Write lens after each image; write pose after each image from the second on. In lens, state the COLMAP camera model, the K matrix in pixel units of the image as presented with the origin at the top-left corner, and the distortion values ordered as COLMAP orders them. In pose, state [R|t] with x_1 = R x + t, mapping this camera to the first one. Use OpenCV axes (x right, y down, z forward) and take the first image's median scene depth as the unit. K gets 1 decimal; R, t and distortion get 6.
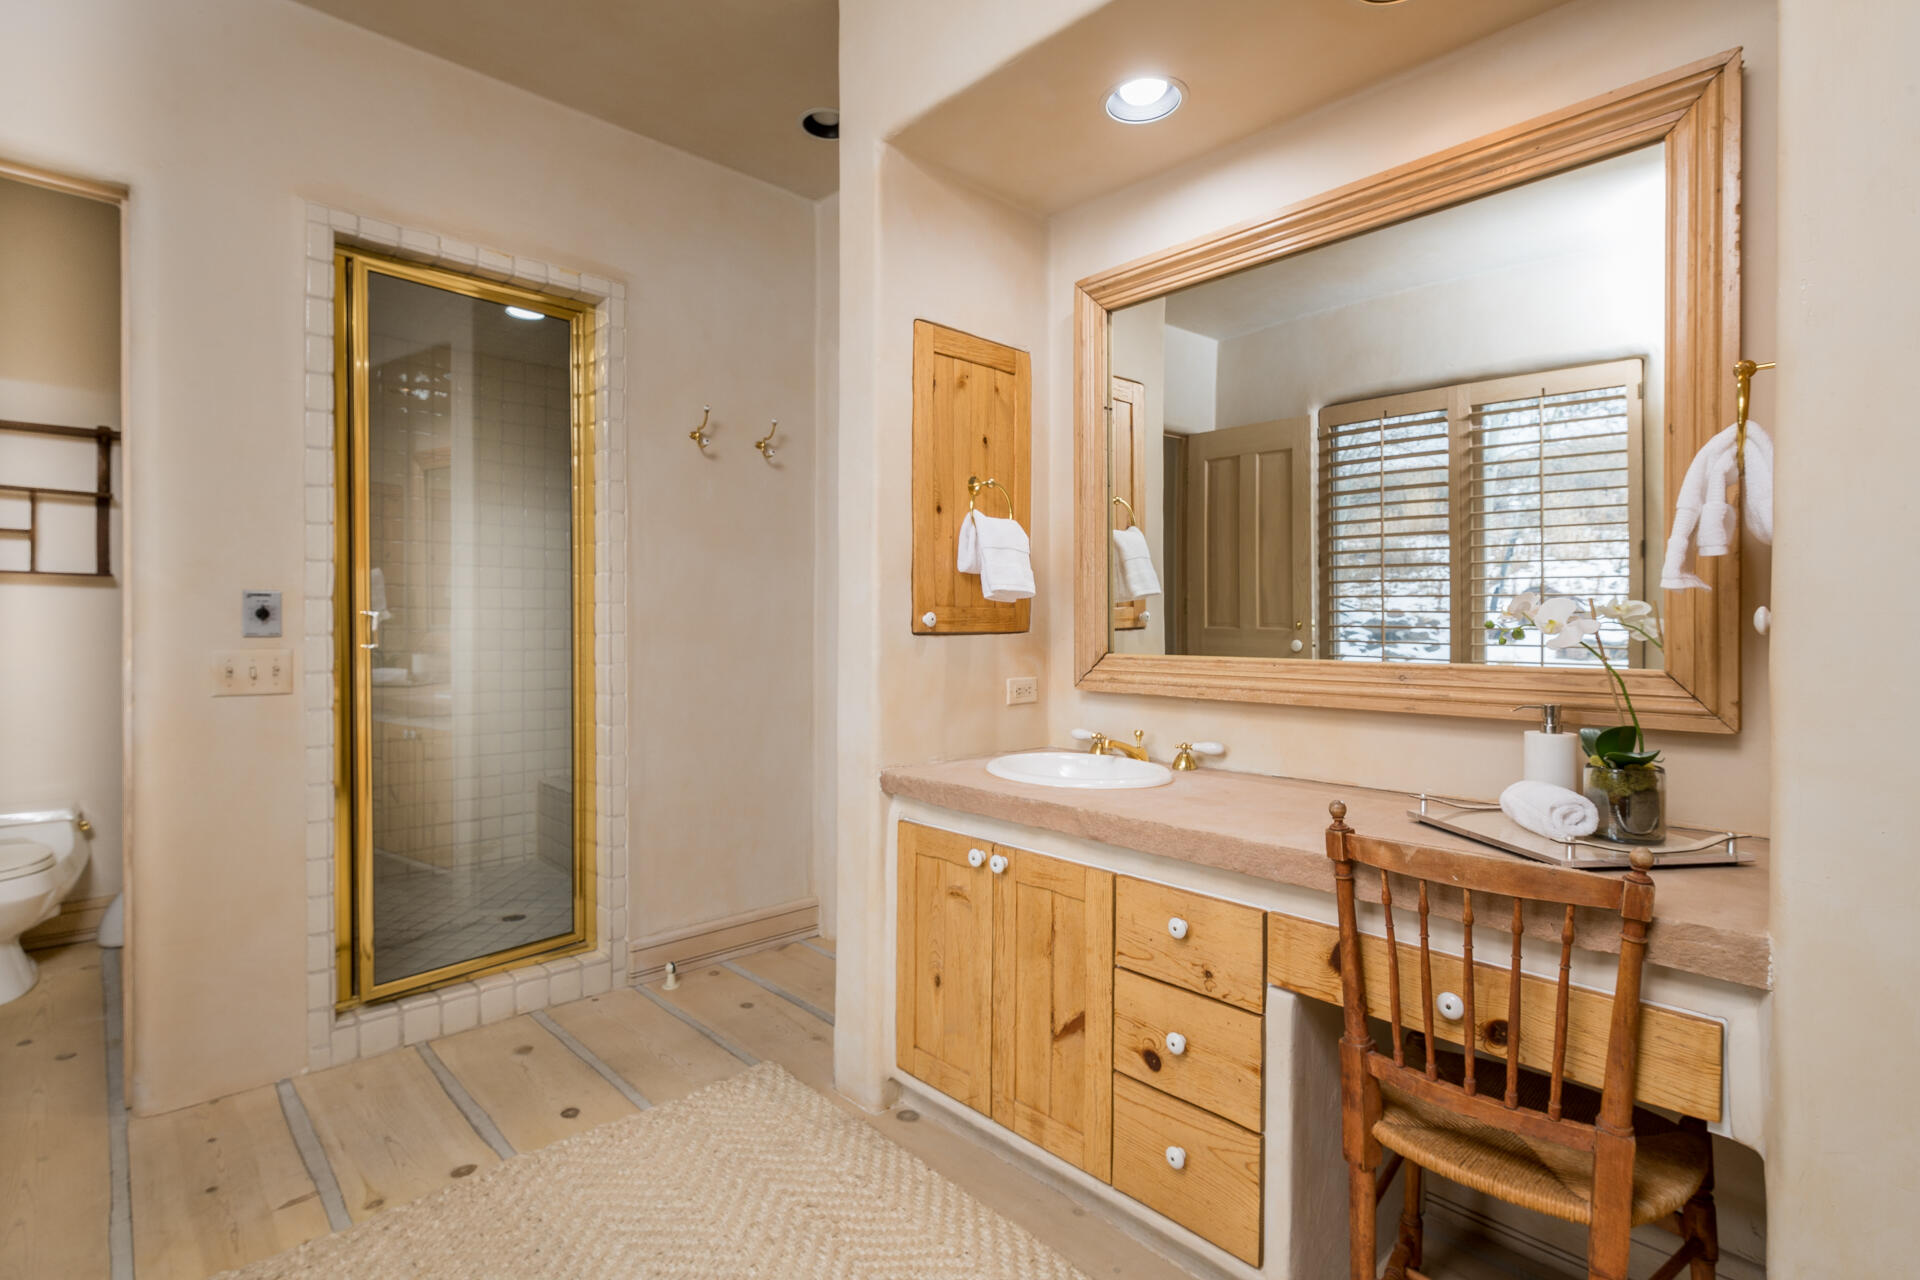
lens RADIAL K [[923.4, 0, 960.9], [0, 923.4, 633.1], [0, 0, 1]] dist [-0.004861, -0.000746]
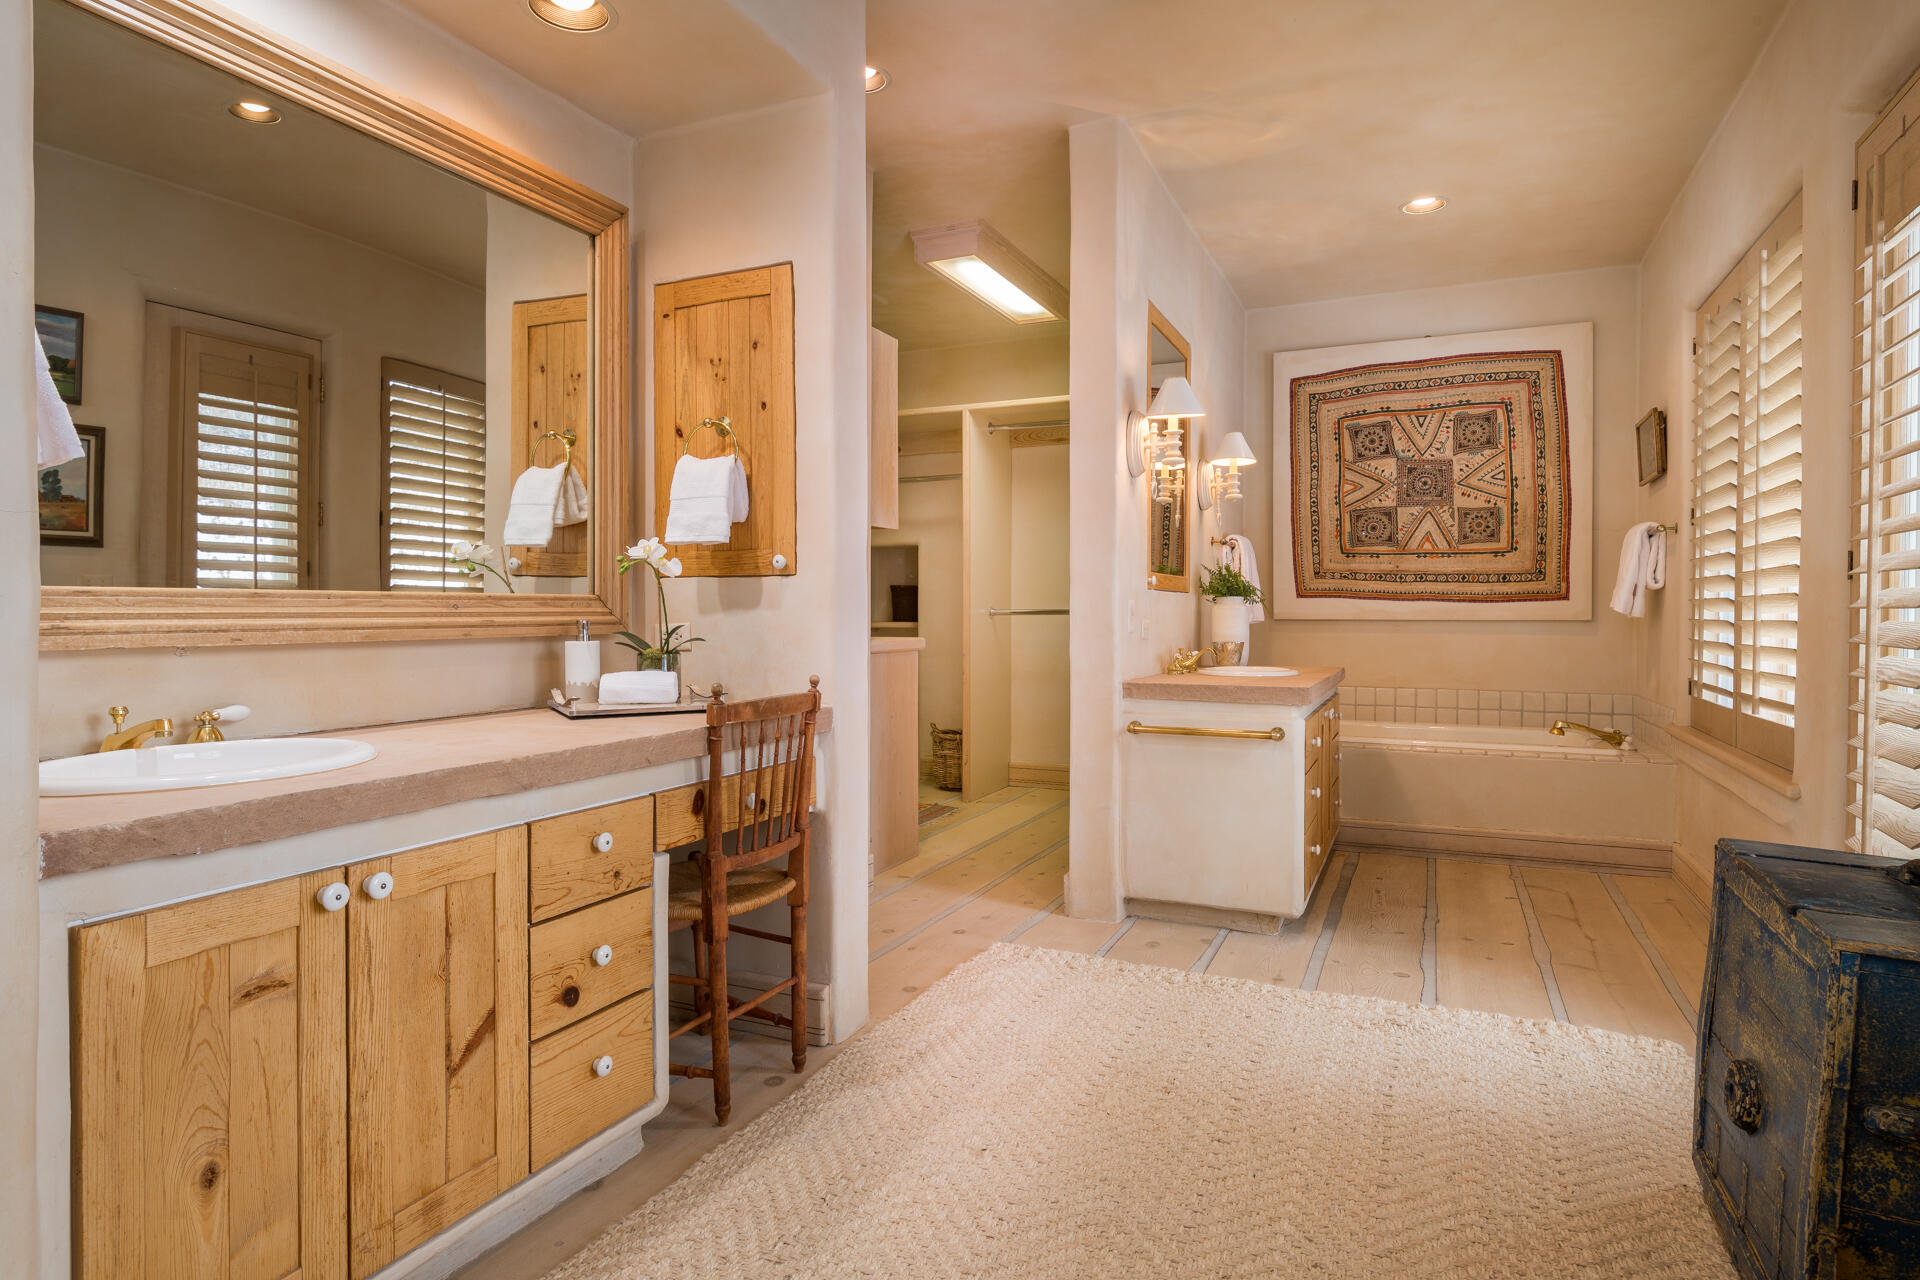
lens RADIAL K [[1031.6, 0, 961.4], [0, 1031.6, 621.9], [0, 0, 1]] dist [0.001495, 0.000342]
pose [[-0.373280, -0.016114, 0.927579, -0.863784], [0.007521, 0.999764, 0.020394, 0.047324], [-0.927688, 0.014589, -0.373070, 0.933574]]
